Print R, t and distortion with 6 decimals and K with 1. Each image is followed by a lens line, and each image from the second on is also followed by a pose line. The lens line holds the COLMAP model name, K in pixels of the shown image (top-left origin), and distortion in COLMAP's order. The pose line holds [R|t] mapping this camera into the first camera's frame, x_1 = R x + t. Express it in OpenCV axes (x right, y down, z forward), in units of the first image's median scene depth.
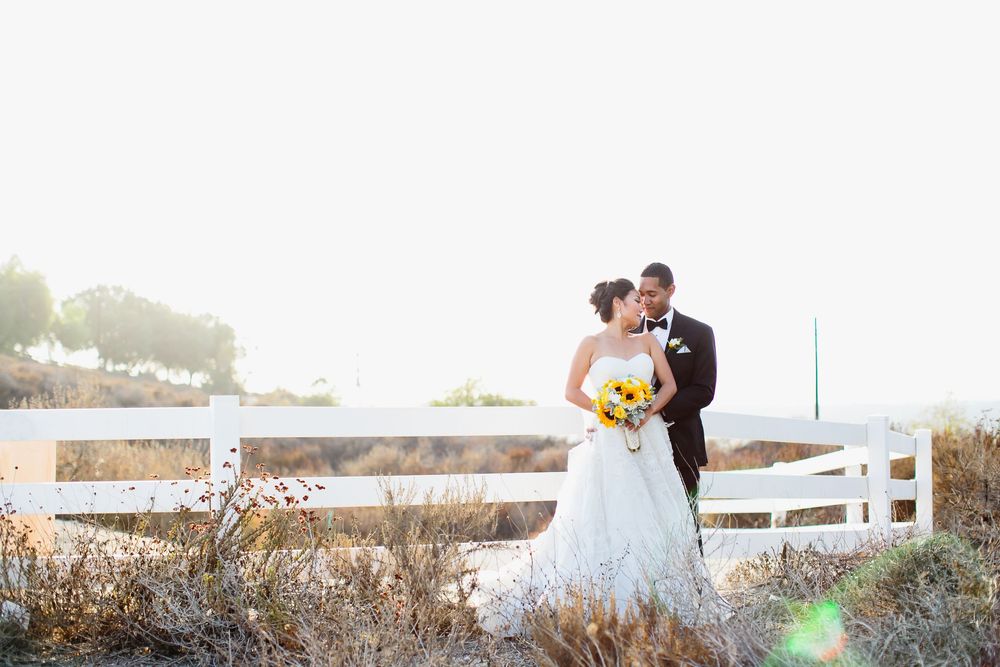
lens RADIAL K [[1400.5, 0, 500.0], [0, 1400.5, 333.5], [0, 0, 1]] dist [-0.334275, 0.159425]
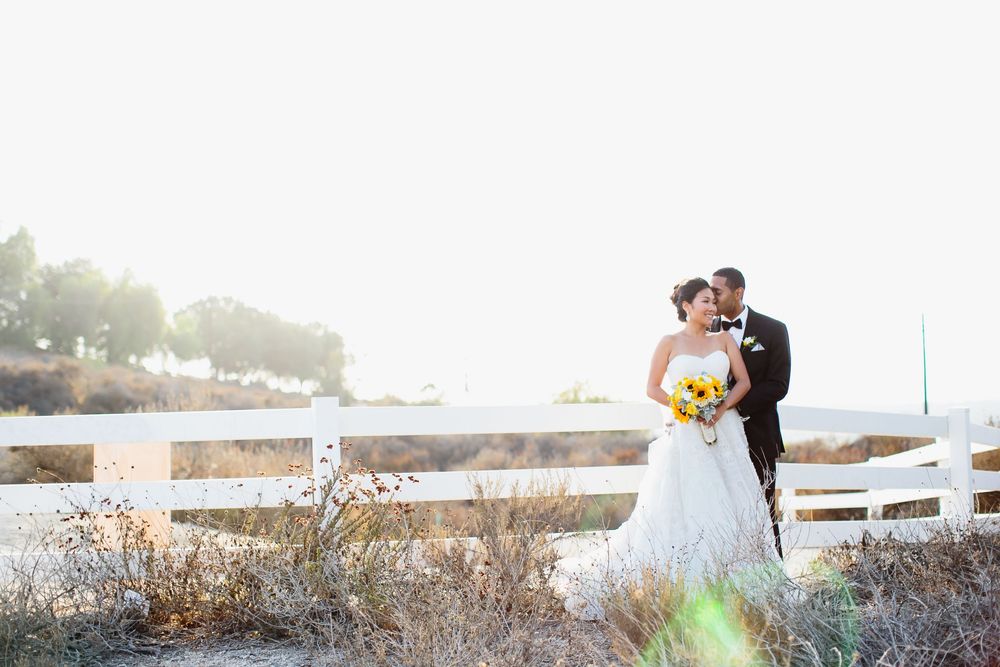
lens RADIAL K [[1461.7, 0, 500.0], [0, 1461.7, 333.5], [0, 0, 1]] dist [-0.465875, -0.105894]
pose [[0.995874, -0.018608, -0.088821, 0.034814], [0.018278, 0.999823, -0.004533, 0.002379], [0.088889, 0.002891, 0.996037, -0.103497]]
